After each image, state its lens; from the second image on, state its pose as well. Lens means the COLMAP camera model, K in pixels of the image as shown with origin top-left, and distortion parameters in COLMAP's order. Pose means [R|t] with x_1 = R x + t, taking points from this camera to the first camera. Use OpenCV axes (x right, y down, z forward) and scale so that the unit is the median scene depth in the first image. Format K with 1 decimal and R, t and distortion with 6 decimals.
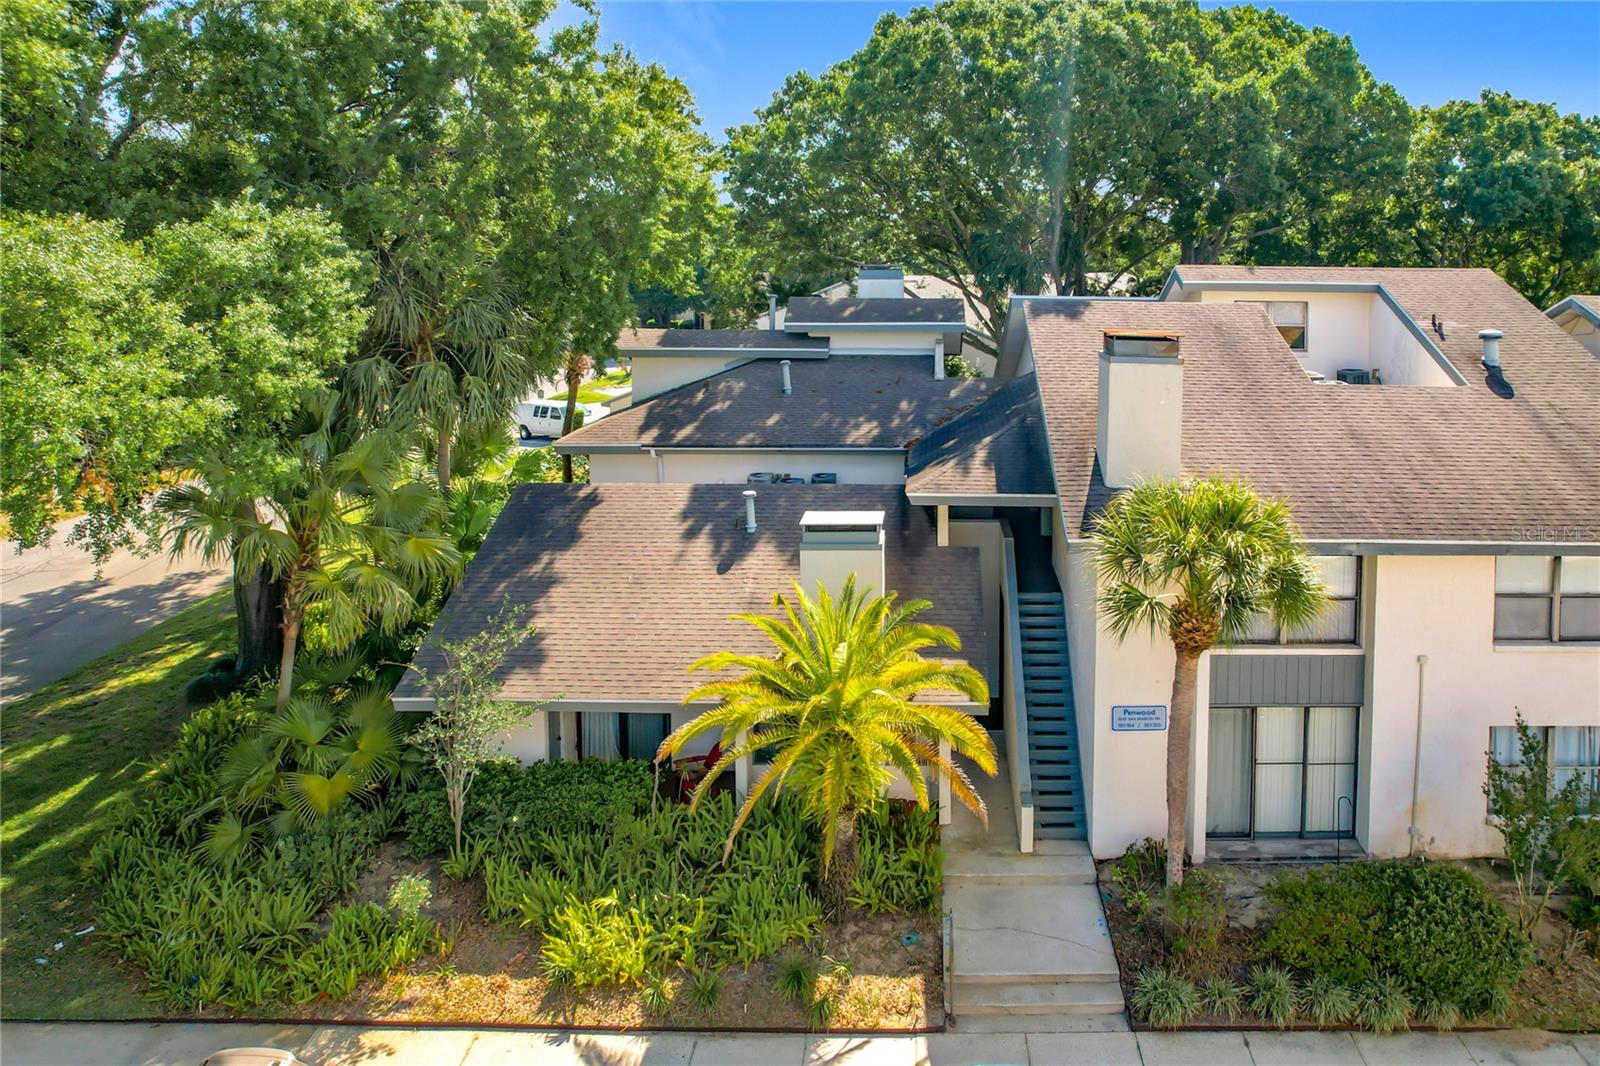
lens RADIAL K [[1089.0, 0, 944.3], [0, 1089.0, 301.6], [0, 0, 1]] dist [-0.037408, 0.007078]
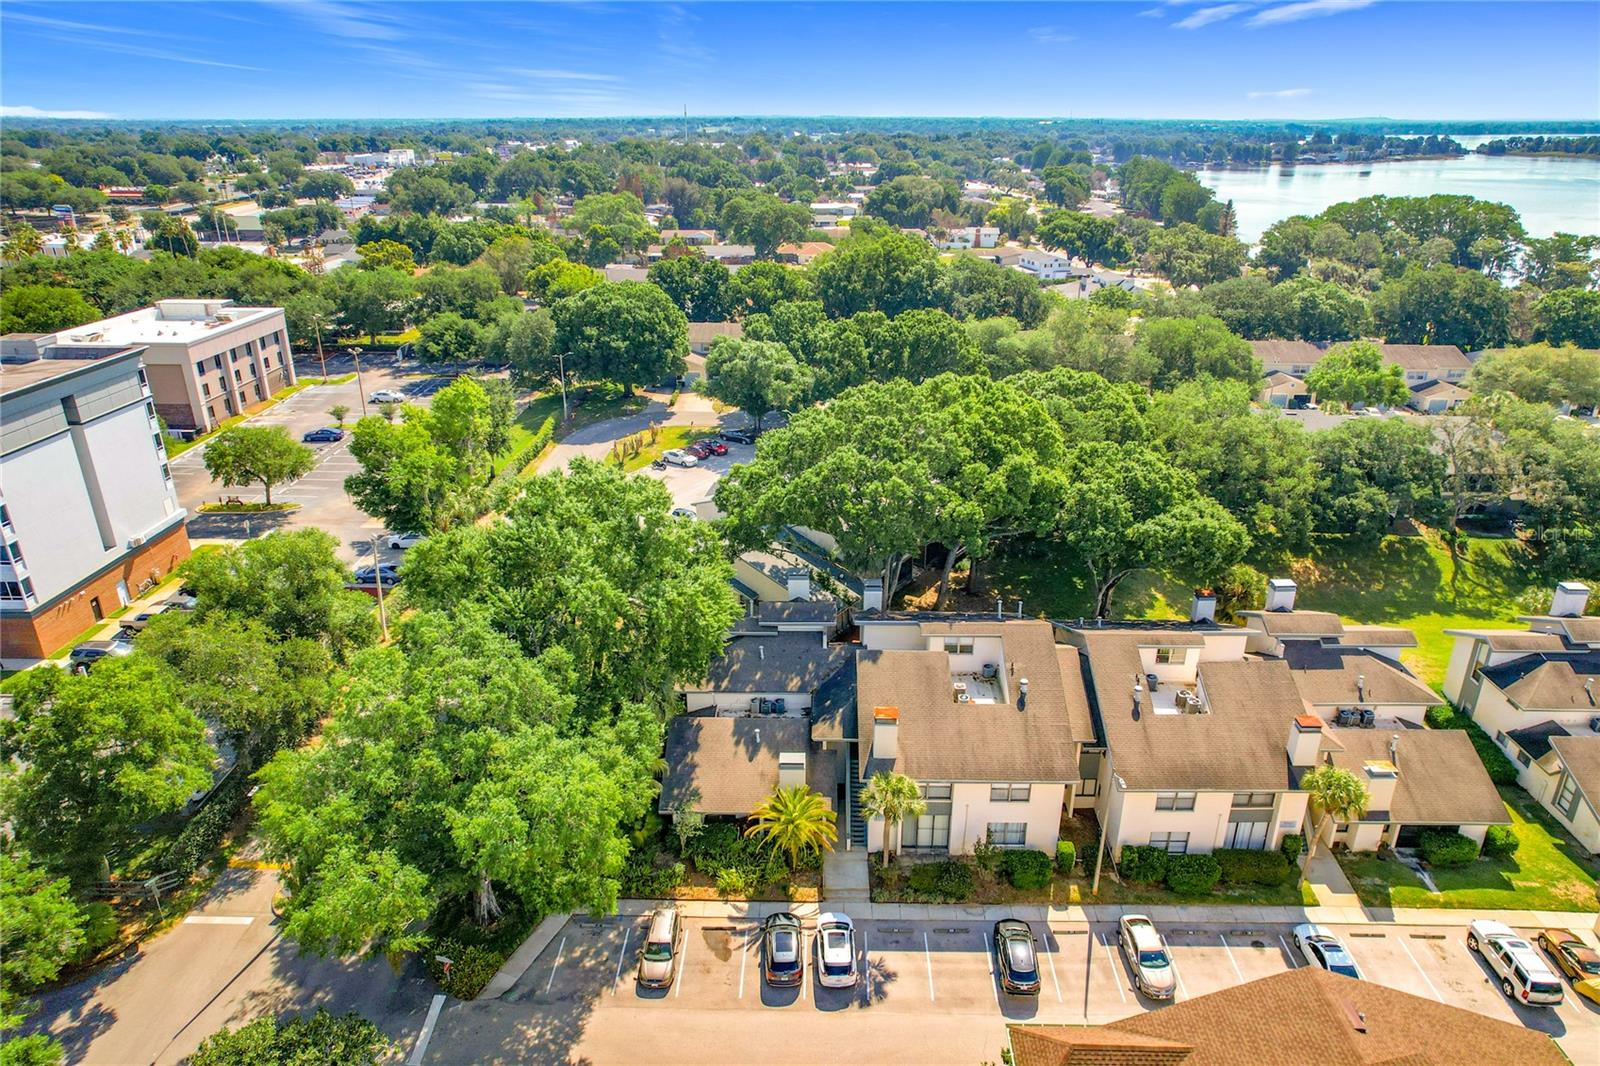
lens RADIAL K [[1028.8, 0, 813.8], [0, 1028.8, 536.8], [0, 0, 1]] dist [-0.068821, 0.070221]
pose [[0.999674, 0.007792, -0.024323, 0.040659], [0.001137, 0.937806, 0.347157, -1.596679], [0.025516, -0.347071, 0.937492, -1.742191]]
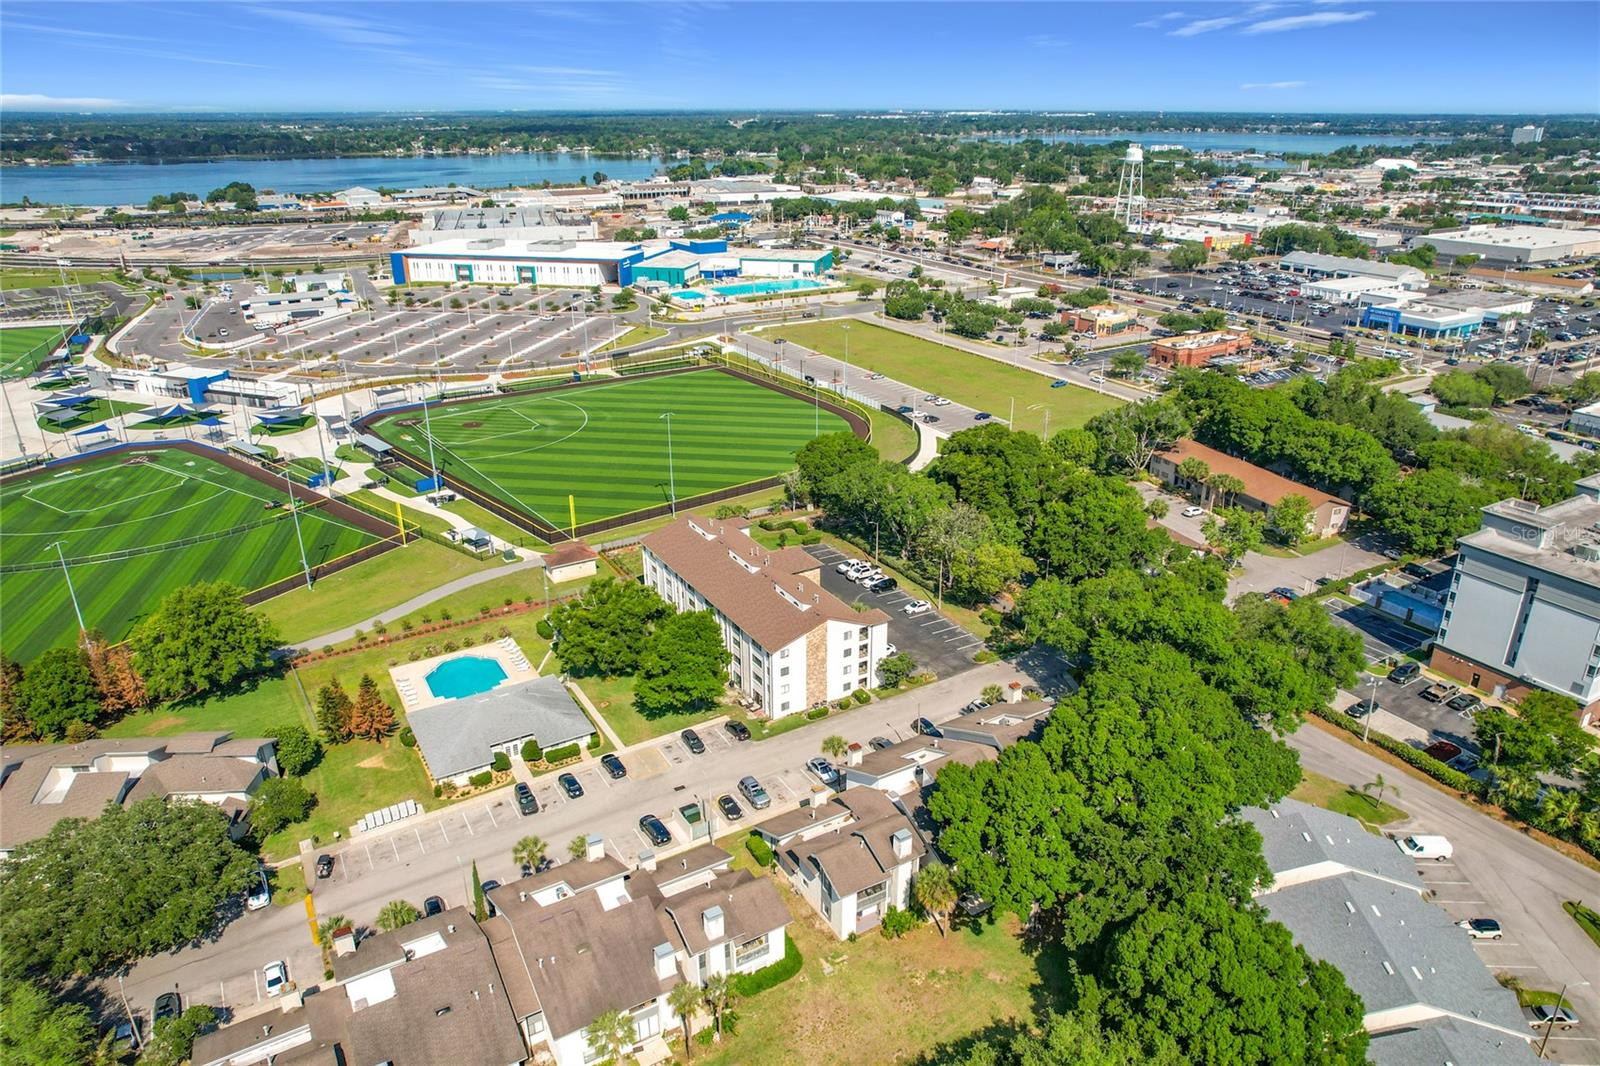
lens RADIAL K [[1067.2, 0, 810.4], [0, 1067.2, 536.3], [0, 0, 1]] dist [-0.070748, 0.056961]
pose [[-0.862434, 0.188884, -0.469606, 4.672409], [-0.021393, 0.913334, 0.406648, -3.881937], [0.505717, 0.360754, -0.783650, 5.754010]]
